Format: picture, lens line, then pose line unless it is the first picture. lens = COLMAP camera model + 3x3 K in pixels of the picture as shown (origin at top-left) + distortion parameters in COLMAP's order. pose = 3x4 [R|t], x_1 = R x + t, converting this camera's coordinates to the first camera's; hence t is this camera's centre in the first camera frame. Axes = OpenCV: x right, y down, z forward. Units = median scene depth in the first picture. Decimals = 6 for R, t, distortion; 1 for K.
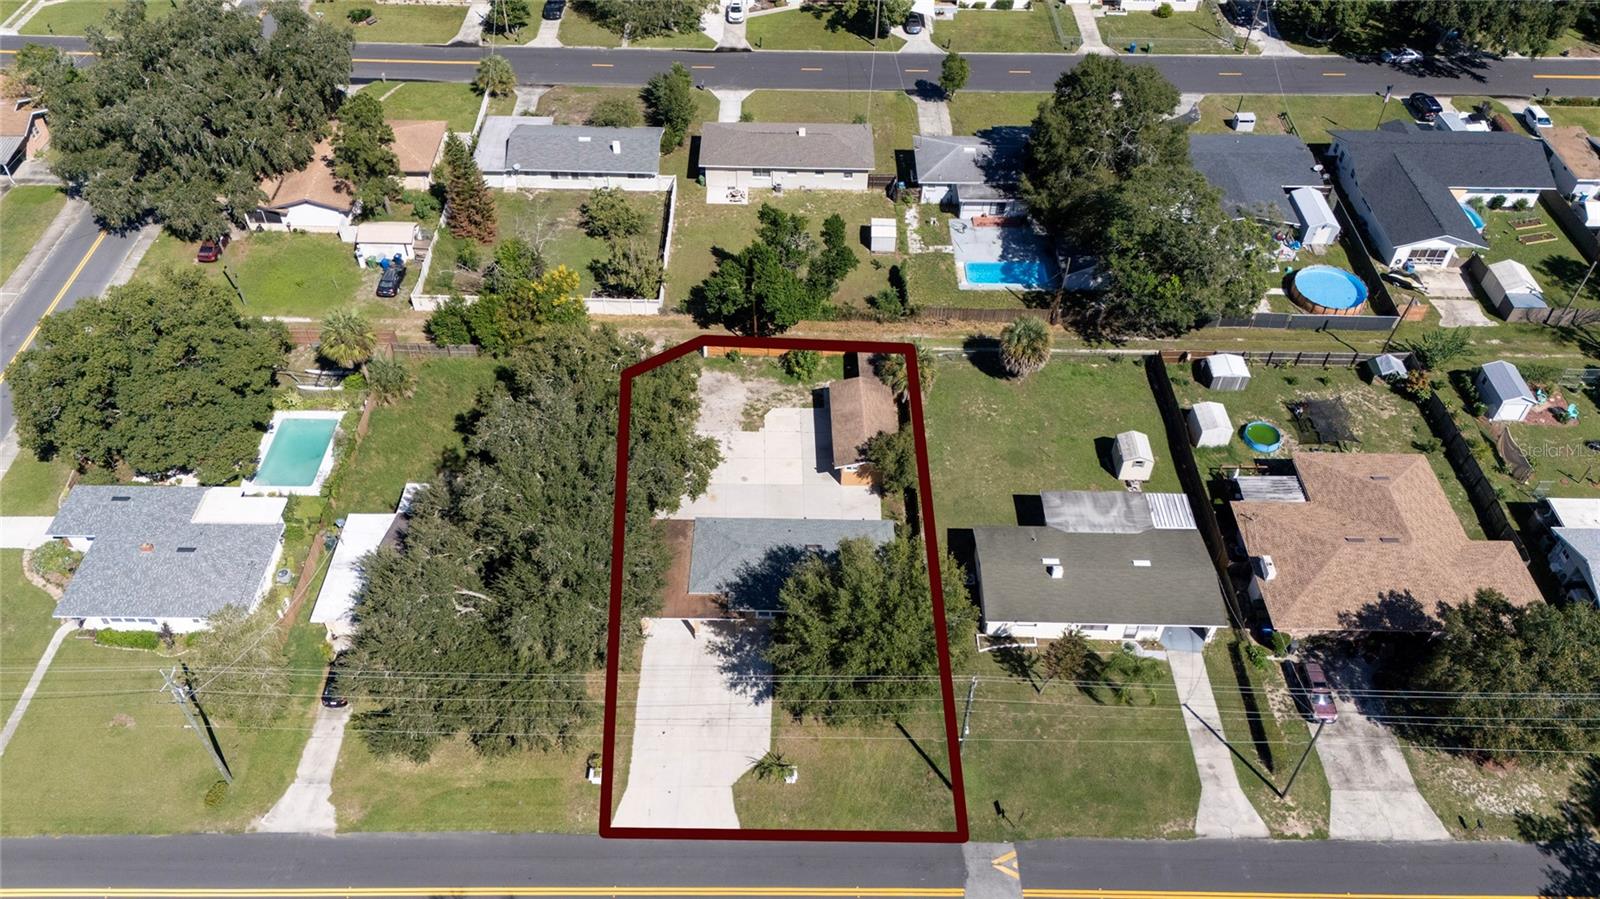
lens RADIAL K [[1161.2, 0, 798.6], [0, 1161.2, 469.2], [0, 0, 1]] dist [0.077165, -0.063007]
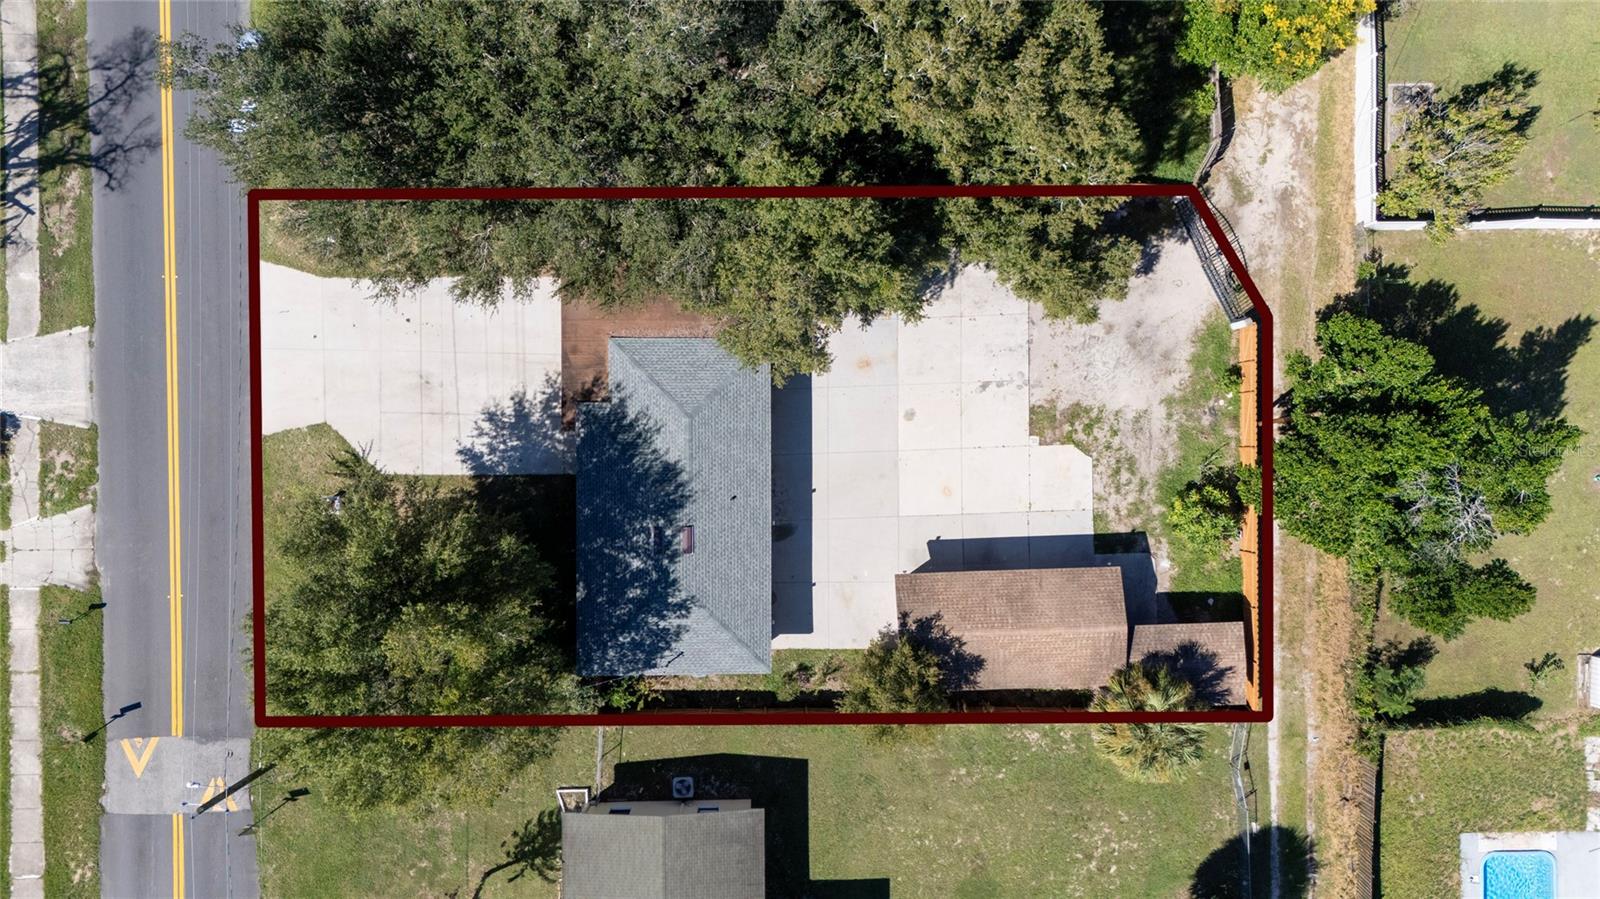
lens RADIAL K [[1167.7, 0, 800.0], [0, 1167.7, 449.5], [0, 0, 1]] dist [0.072002, -0.070148]
pose [[0.011045, 0.999777, -0.018007, -0.018083], [-0.736760, 0.020313, 0.675849, -0.316835], [0.676064, 0.005802, 0.736820, 0.488509]]
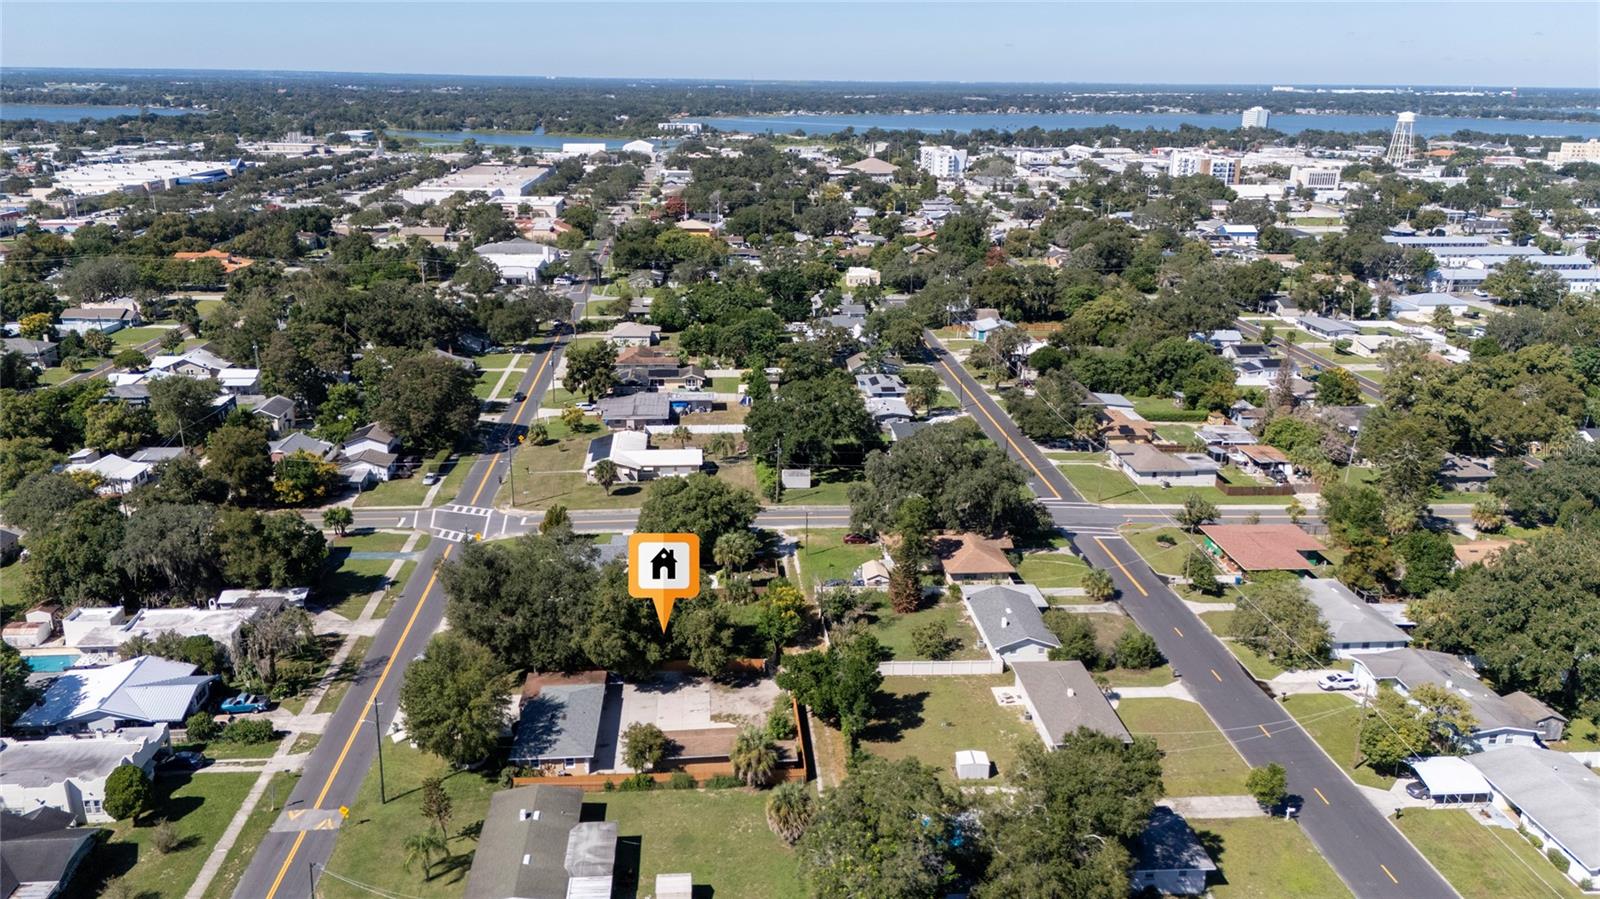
lens RADIAL K [[1180.8, 0, 800.0], [0, 1180.8, 449.5], [0, 0, 1]] dist [0.093870, -0.110355]
pose [[0.081884, 0.283556, -0.955453, 1.154845], [-0.725650, 0.674110, 0.137871, -0.491902], [0.683175, 0.682035, 0.260961, 0.470124]]
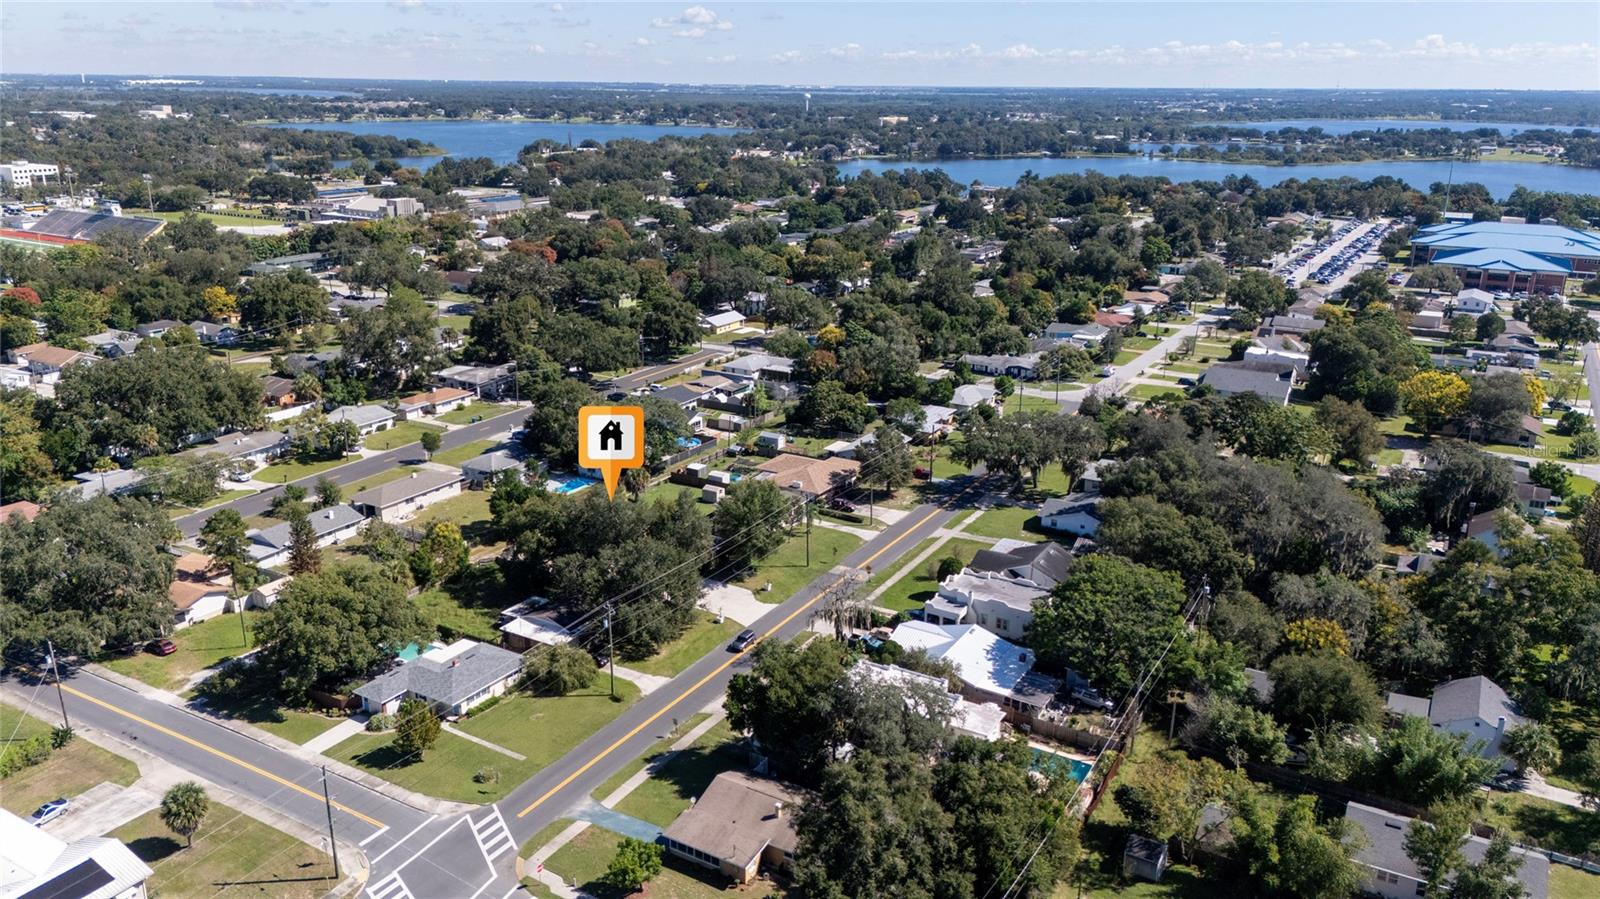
lens RADIAL K [[1167.7, 0, 800.0], [0, 1167.7, 449.5], [0, 0, 1]] dist [0.072002, -0.070148]
pose [[0.508432, -0.270053, 0.817660, -1.285102], [0.620975, 0.772826, -0.130885, 0.287747], [-0.596563, 0.574293, 0.560625, -0.333835]]
